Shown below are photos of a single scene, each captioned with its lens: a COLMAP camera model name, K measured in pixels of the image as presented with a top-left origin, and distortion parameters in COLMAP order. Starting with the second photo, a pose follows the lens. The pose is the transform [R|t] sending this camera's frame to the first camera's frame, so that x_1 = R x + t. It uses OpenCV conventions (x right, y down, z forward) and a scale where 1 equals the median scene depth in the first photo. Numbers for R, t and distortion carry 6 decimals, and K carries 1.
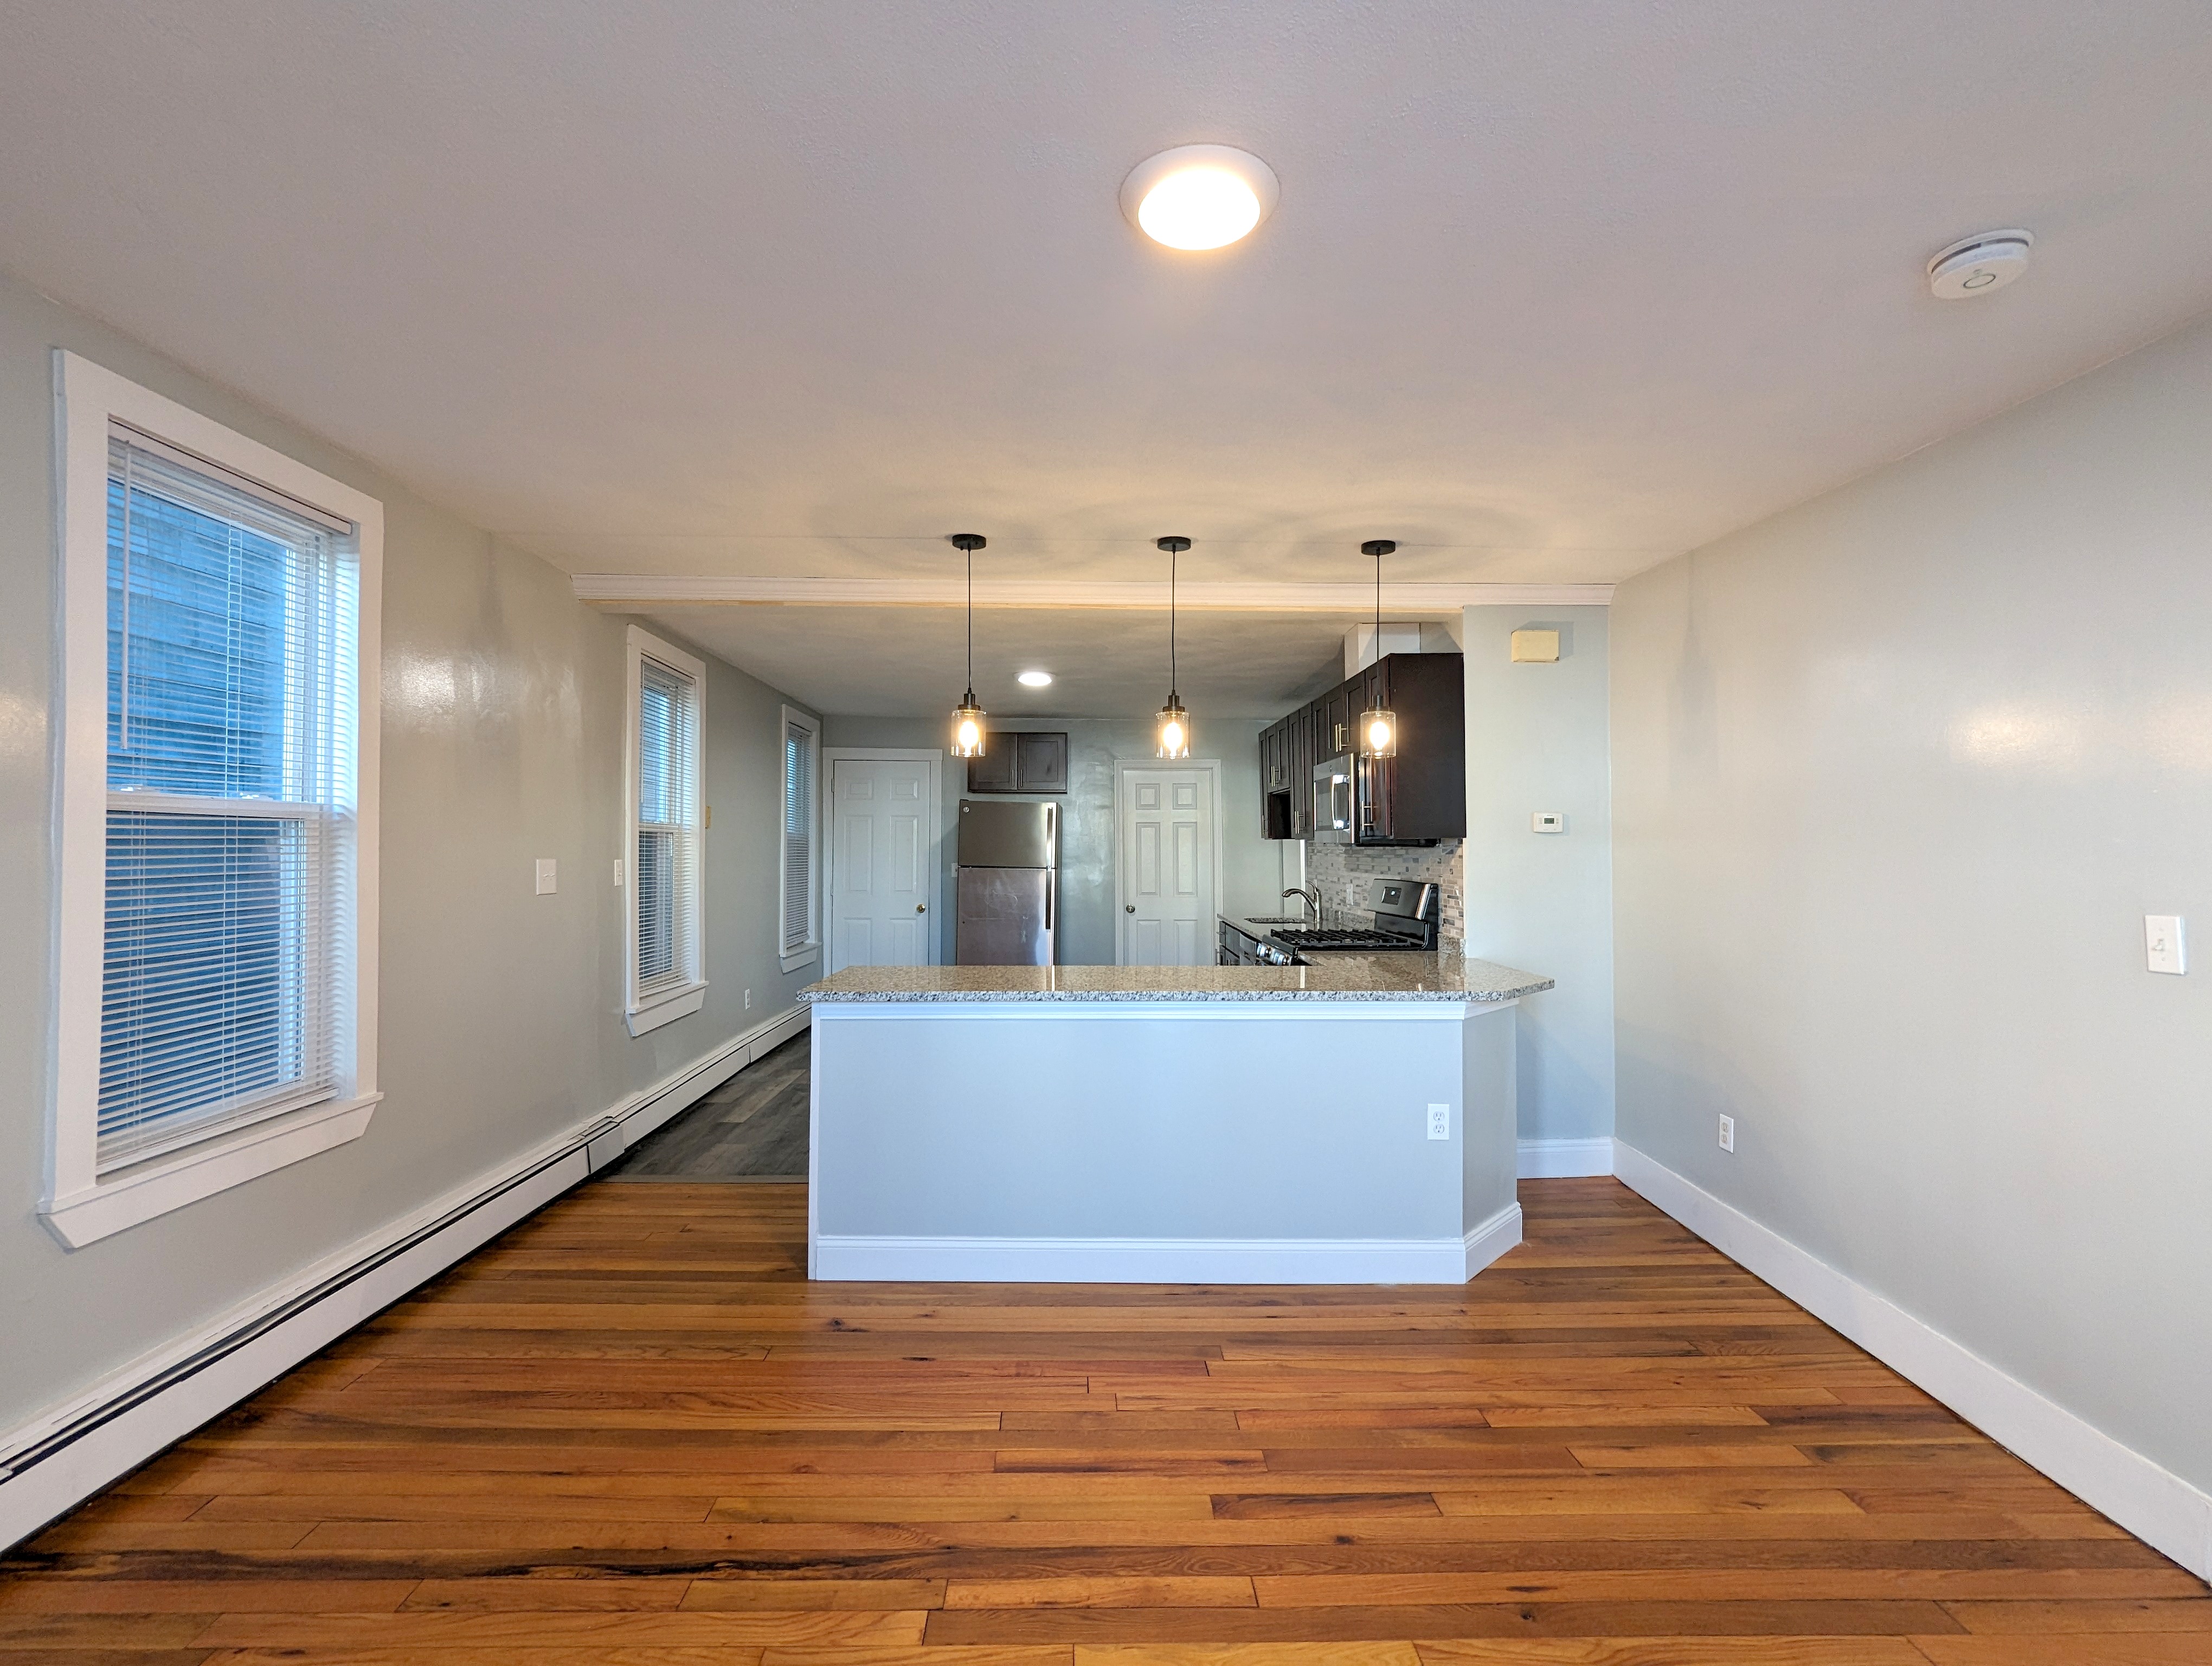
lens RADIAL K [[1046.4, 0, 1109.5], [0, 1046.4, 831.6], [0, 0, 1]] dist [0.000176, 0.001162]
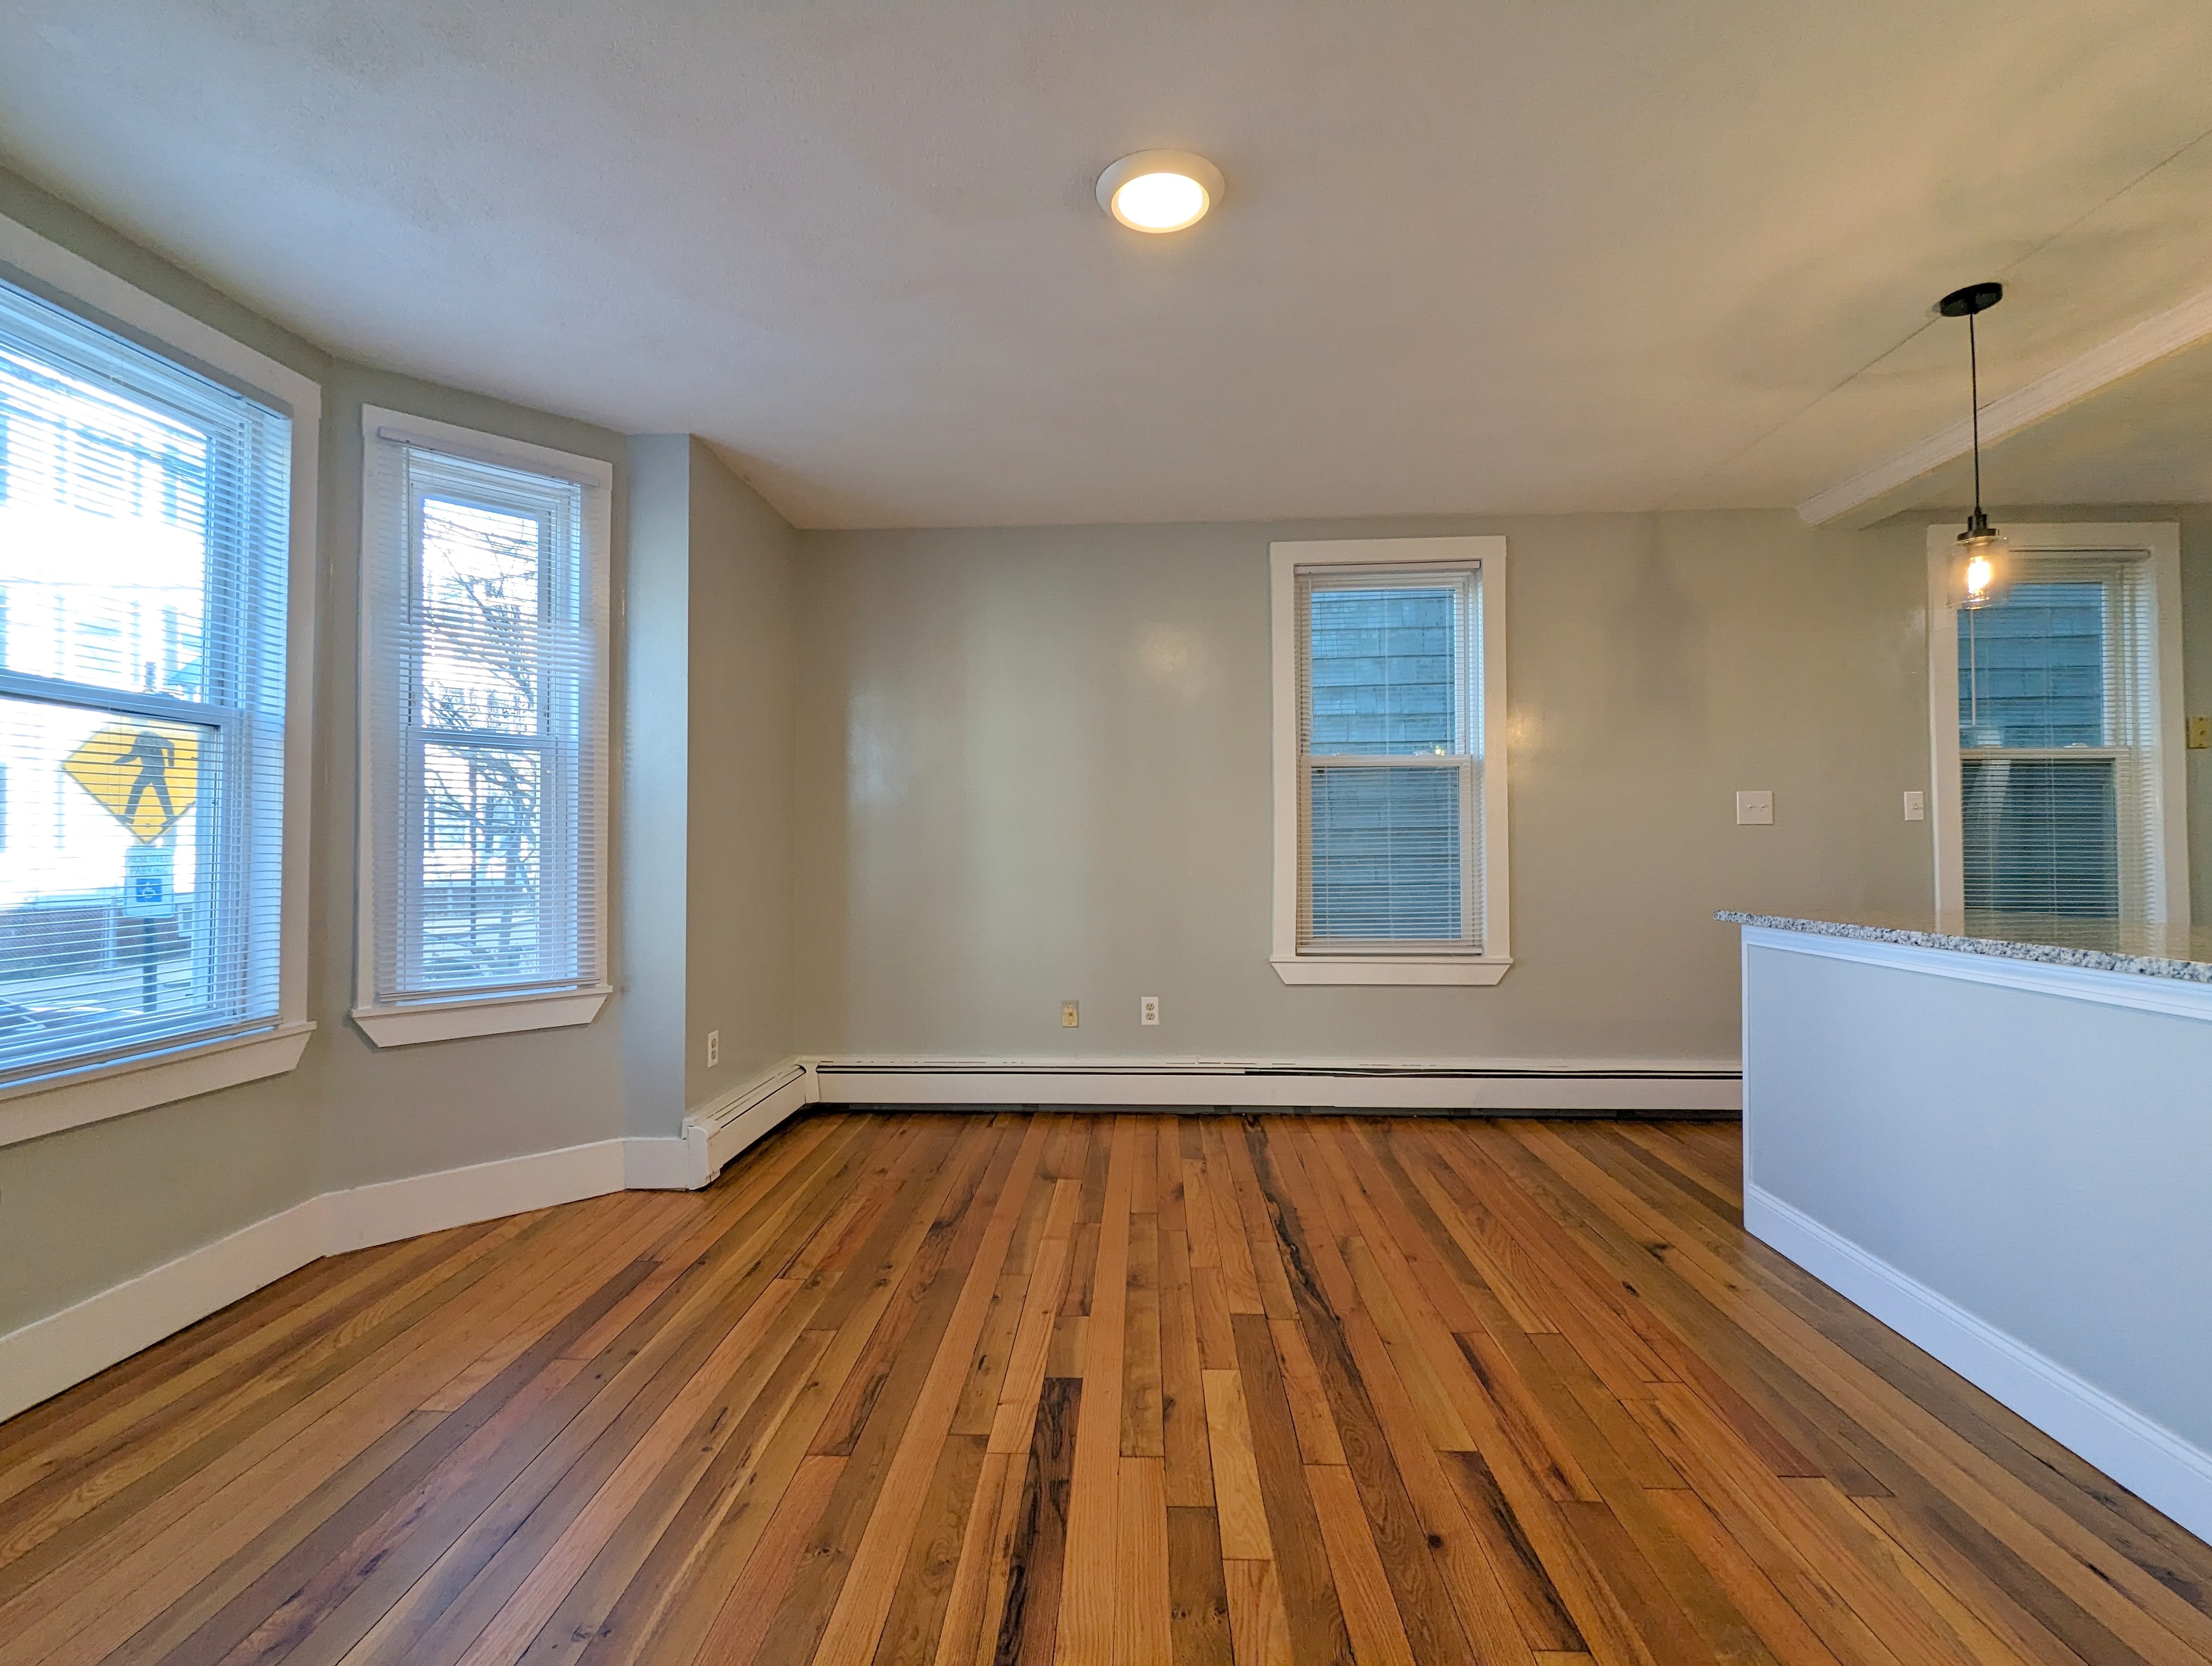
lens RADIAL K [[1046.4, 0, 1109.5], [0, 1046.4, 831.6], [0, 0, 1]] dist [0.000176, 0.001162]
pose [[-0.067323, -0.018297, -0.997563, 0.746314], [0.023955, 0.999514, -0.019950, 0.097586], [0.997444, -0.025240, -0.066852, 0.575723]]
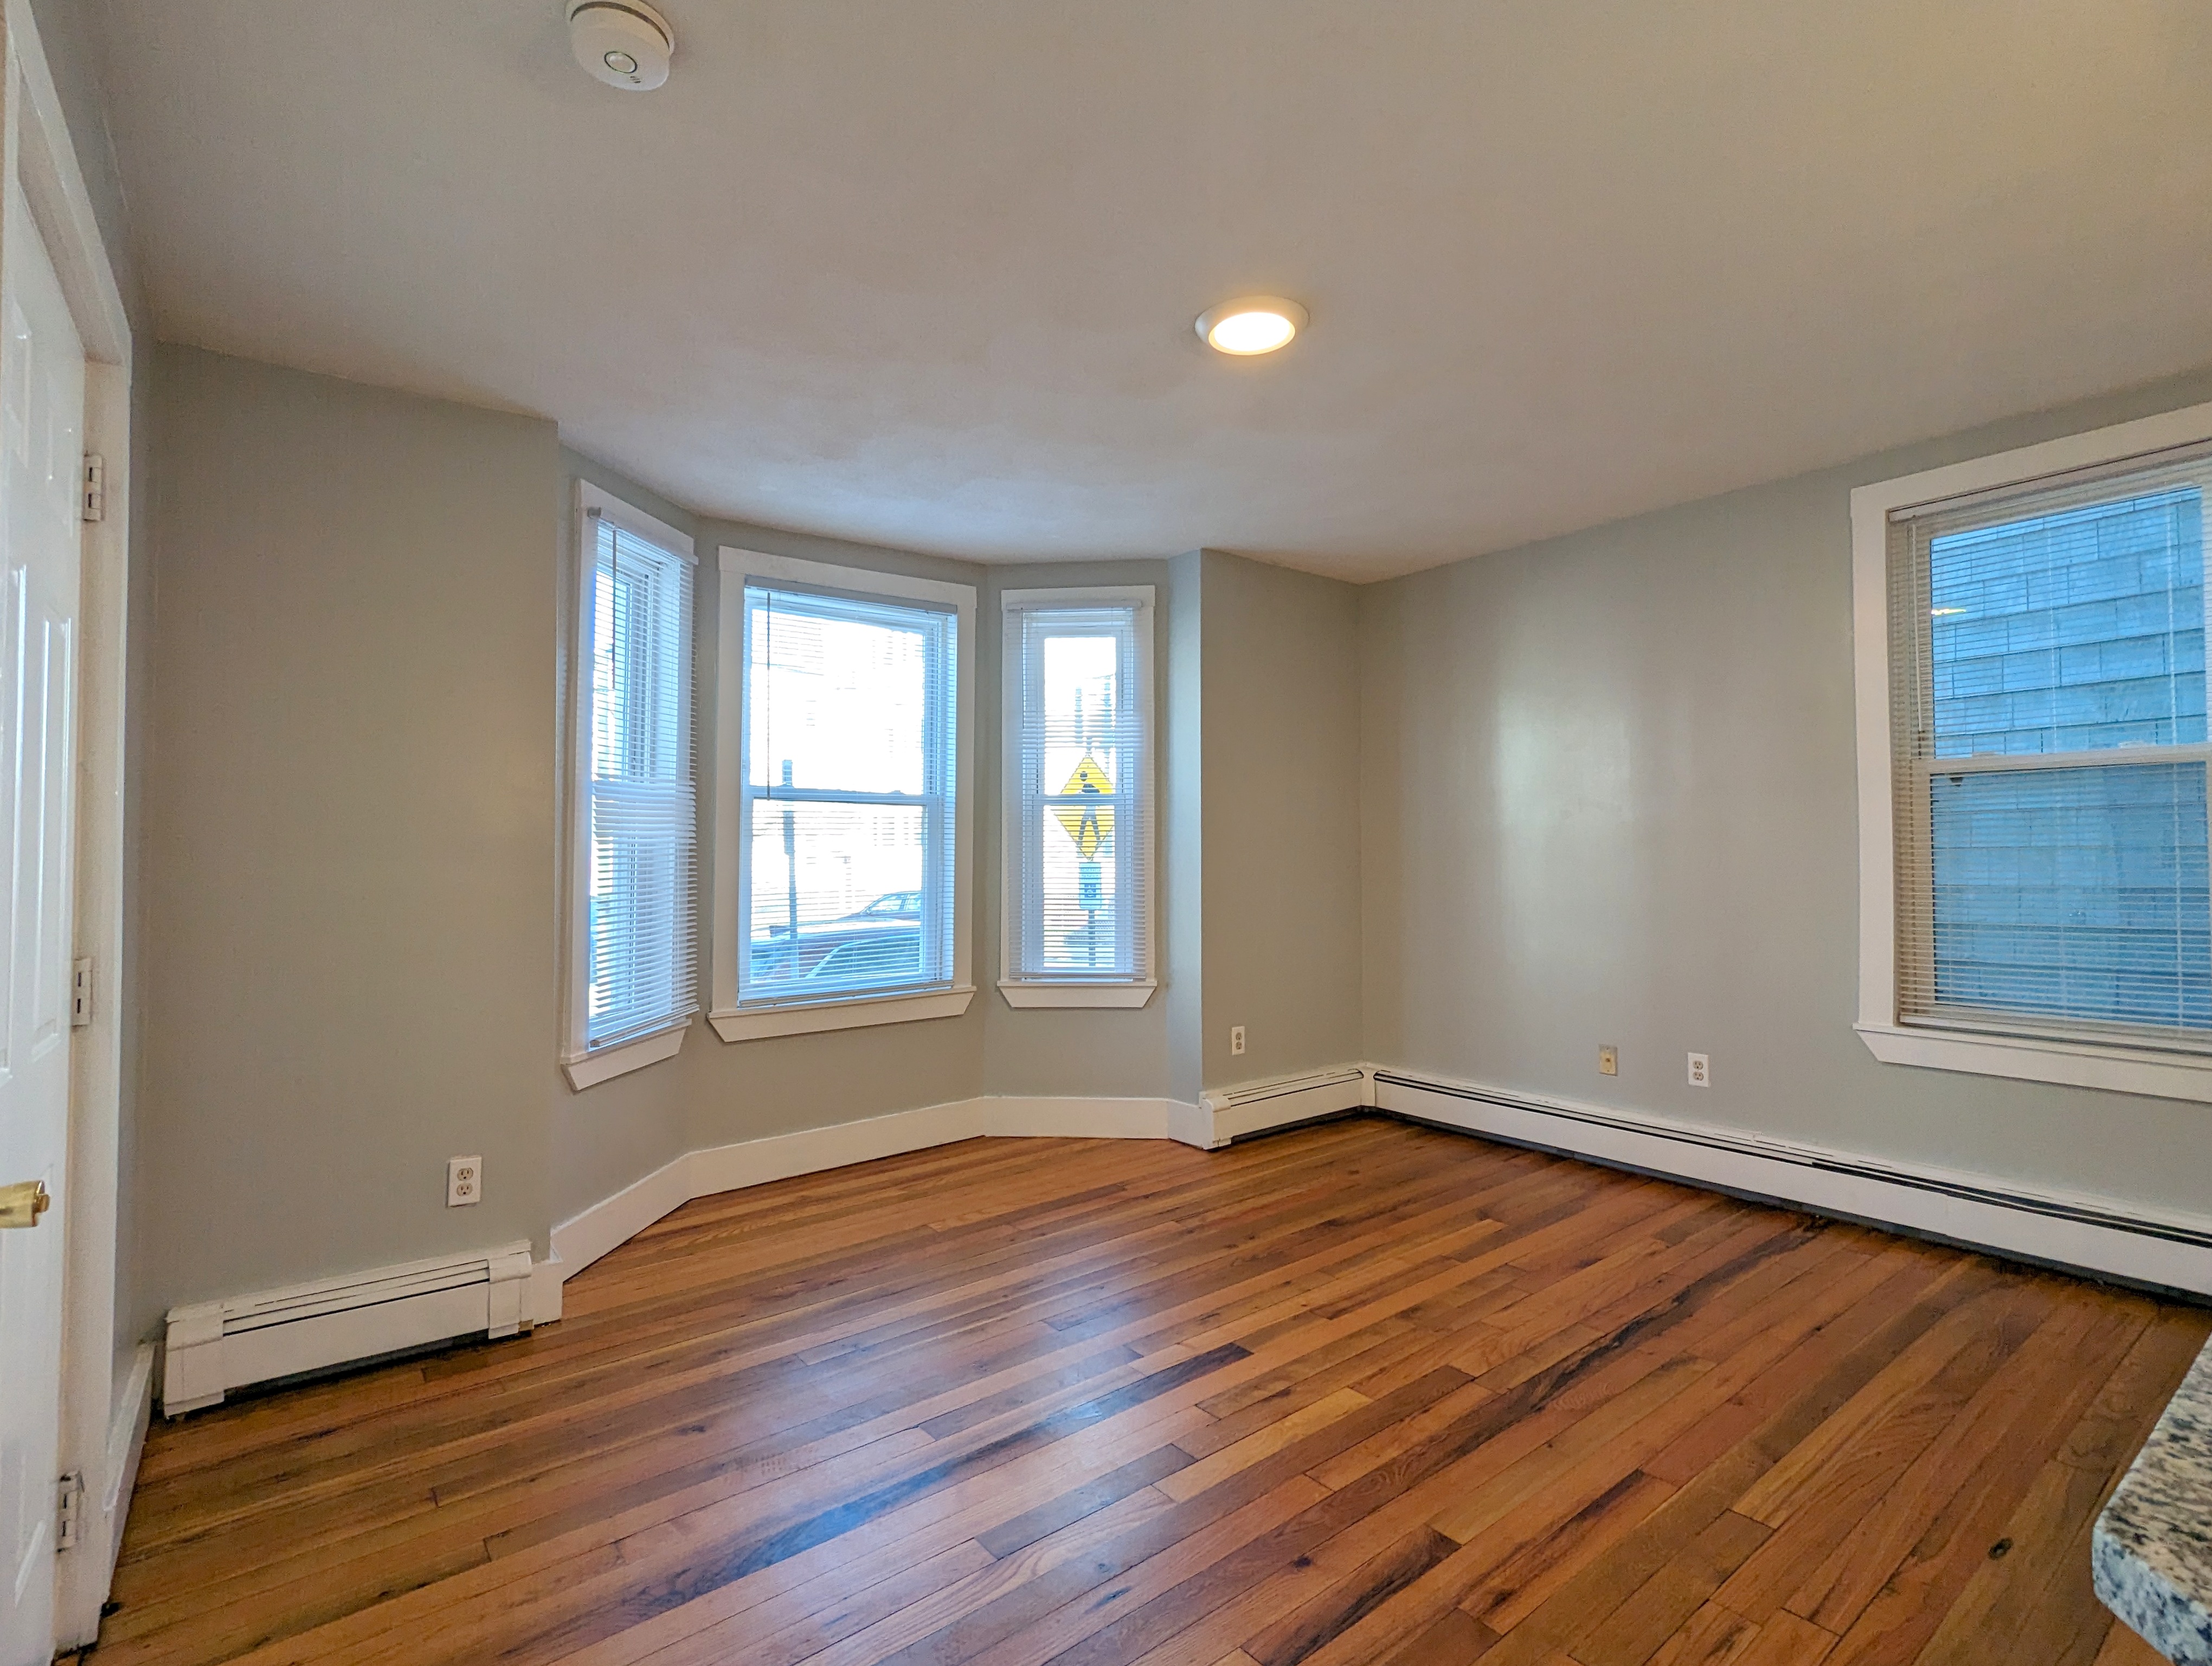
lens RADIAL K [[1086.5, 0, 1113.8], [0, 1086.5, 831.9], [0, 0, 1]] dist [0.022204, -0.013490]
pose [[-0.801446, -0.009840, -0.597986, 0.632054], [0.016648, 0.999110, -0.038752, 0.074634], [0.597835, -0.041013, -0.800569, 1.166776]]
